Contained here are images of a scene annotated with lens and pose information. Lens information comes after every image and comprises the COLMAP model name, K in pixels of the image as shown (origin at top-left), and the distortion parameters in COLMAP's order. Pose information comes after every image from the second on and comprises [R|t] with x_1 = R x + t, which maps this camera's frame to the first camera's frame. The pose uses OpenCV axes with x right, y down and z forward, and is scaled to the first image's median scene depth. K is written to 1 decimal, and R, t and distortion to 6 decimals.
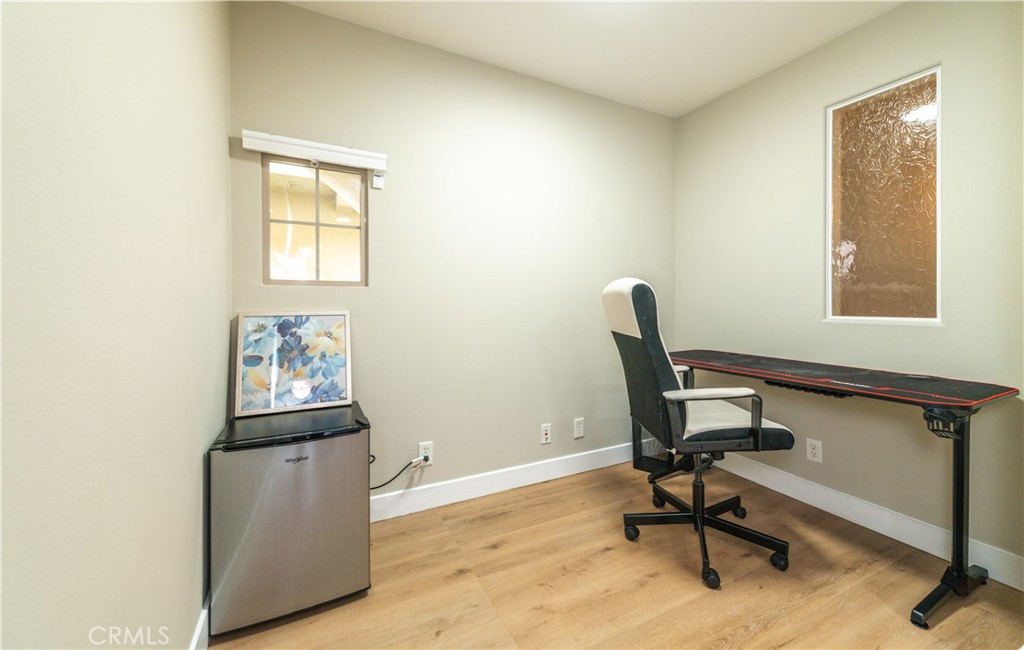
lens RADIAL K [[408.4, 0, 525.2], [0, 408.4, 302.9], [0, 0, 1]] dist [0.004060, 0.000036]
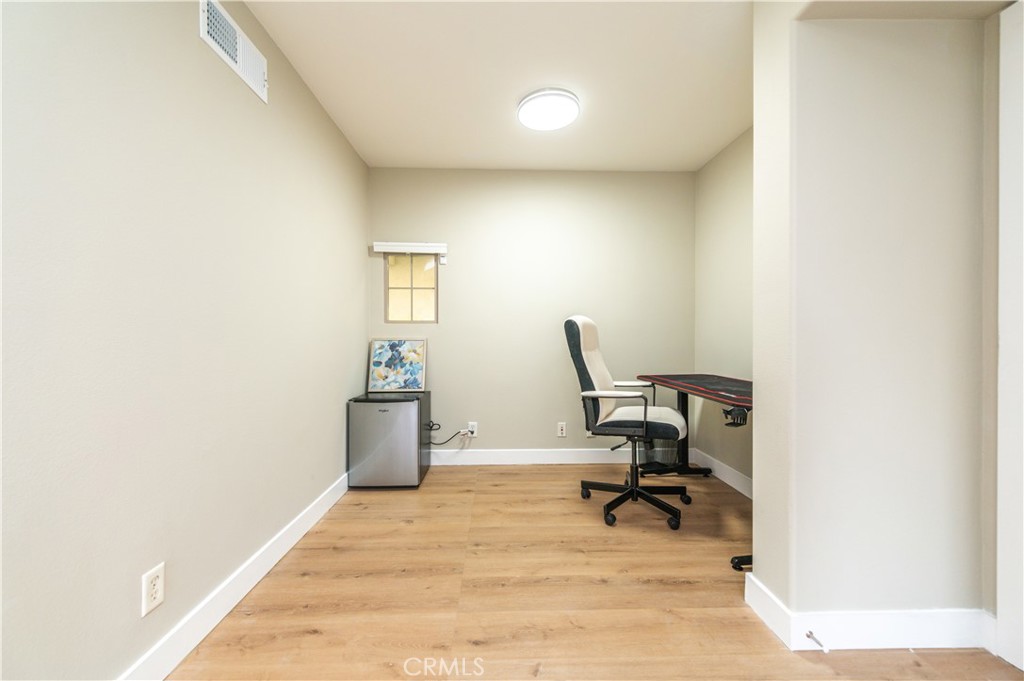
lens RADIAL K [[402.9, 0, 510.4], [0, 402.9, 338.1], [0, 0, 1]] dist [0.006220, -0.000649]
pose [[0.904174, 0.001180, -0.427162, 0.637697], [-0.000957, 0.999999, 0.000736, 0.019126], [0.427163, -0.000257, 0.904175, -0.392281]]
